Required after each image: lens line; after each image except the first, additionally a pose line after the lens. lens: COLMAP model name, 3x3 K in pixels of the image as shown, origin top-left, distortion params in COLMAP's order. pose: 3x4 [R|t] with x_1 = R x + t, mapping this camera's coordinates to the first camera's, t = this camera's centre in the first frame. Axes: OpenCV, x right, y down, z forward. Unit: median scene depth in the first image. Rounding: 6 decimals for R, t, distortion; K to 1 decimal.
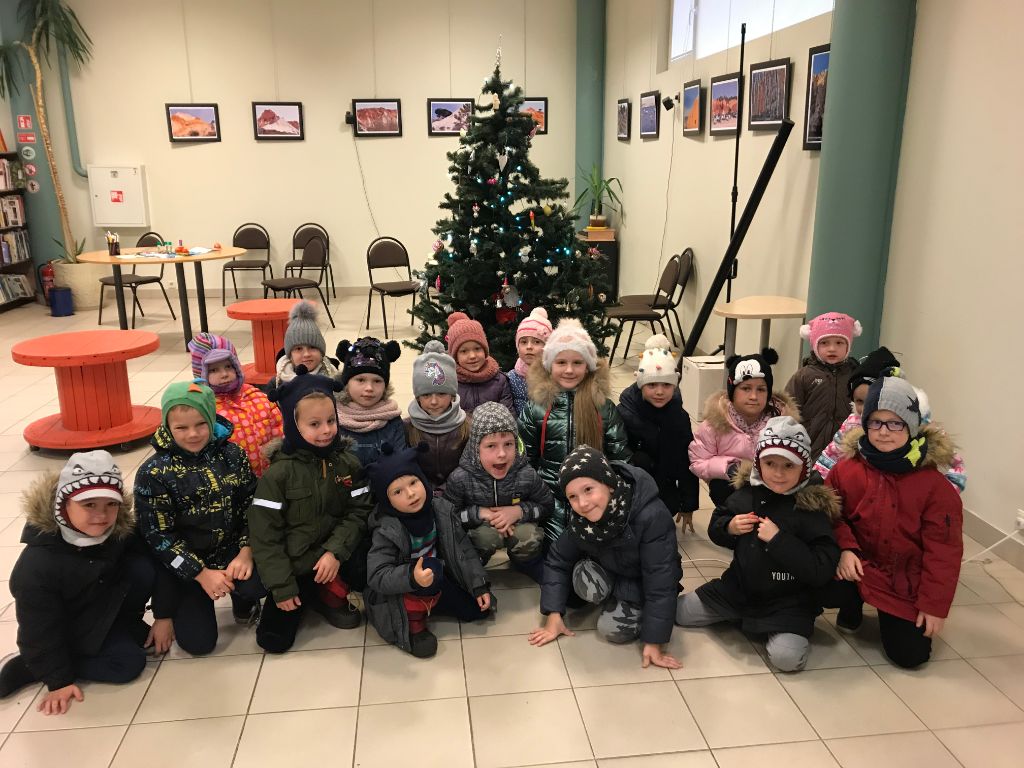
lens RADIAL K [[831.2, 0, 507.7], [0, 831.2, 388.5], [0, 0, 1]] dist [0.041182, -0.061486]
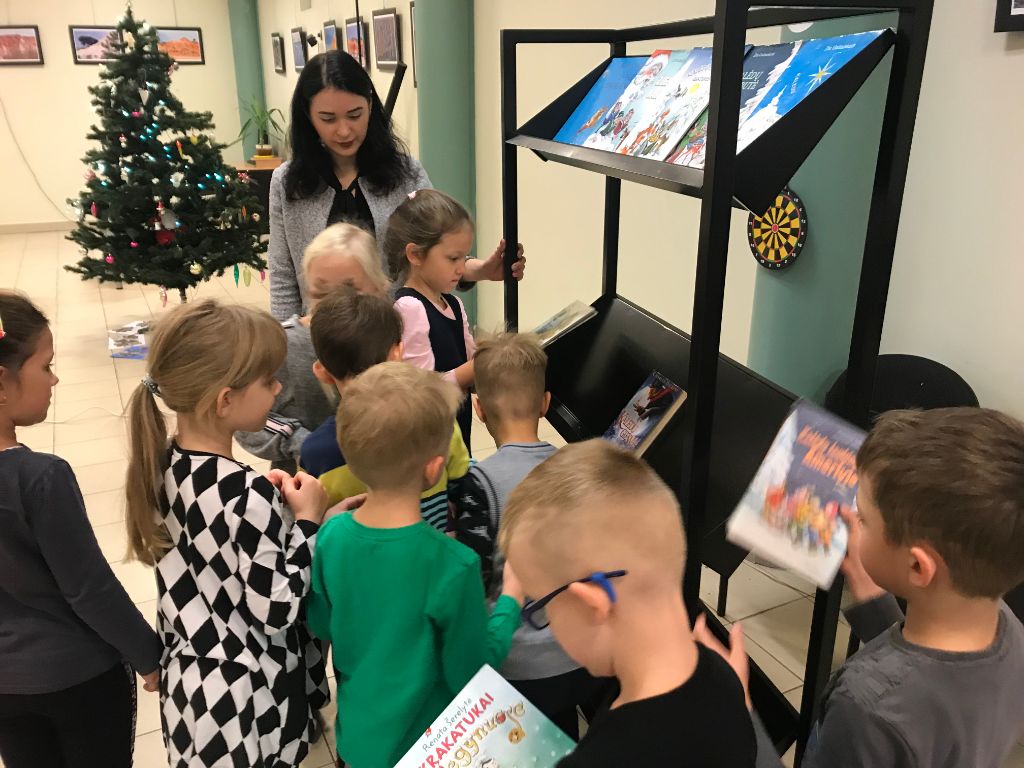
lens RADIAL K [[831.2, 0, 519.9], [0, 831.2, 375.7], [0, 0, 1]] dist [0.041182, -0.061486]
pose [[0.935050, -0.108244, 0.337588, 0.042539], [0.085940, 0.993053, 0.080376, 0.046861], [-0.343943, -0.046143, 0.937856, -0.215227]]
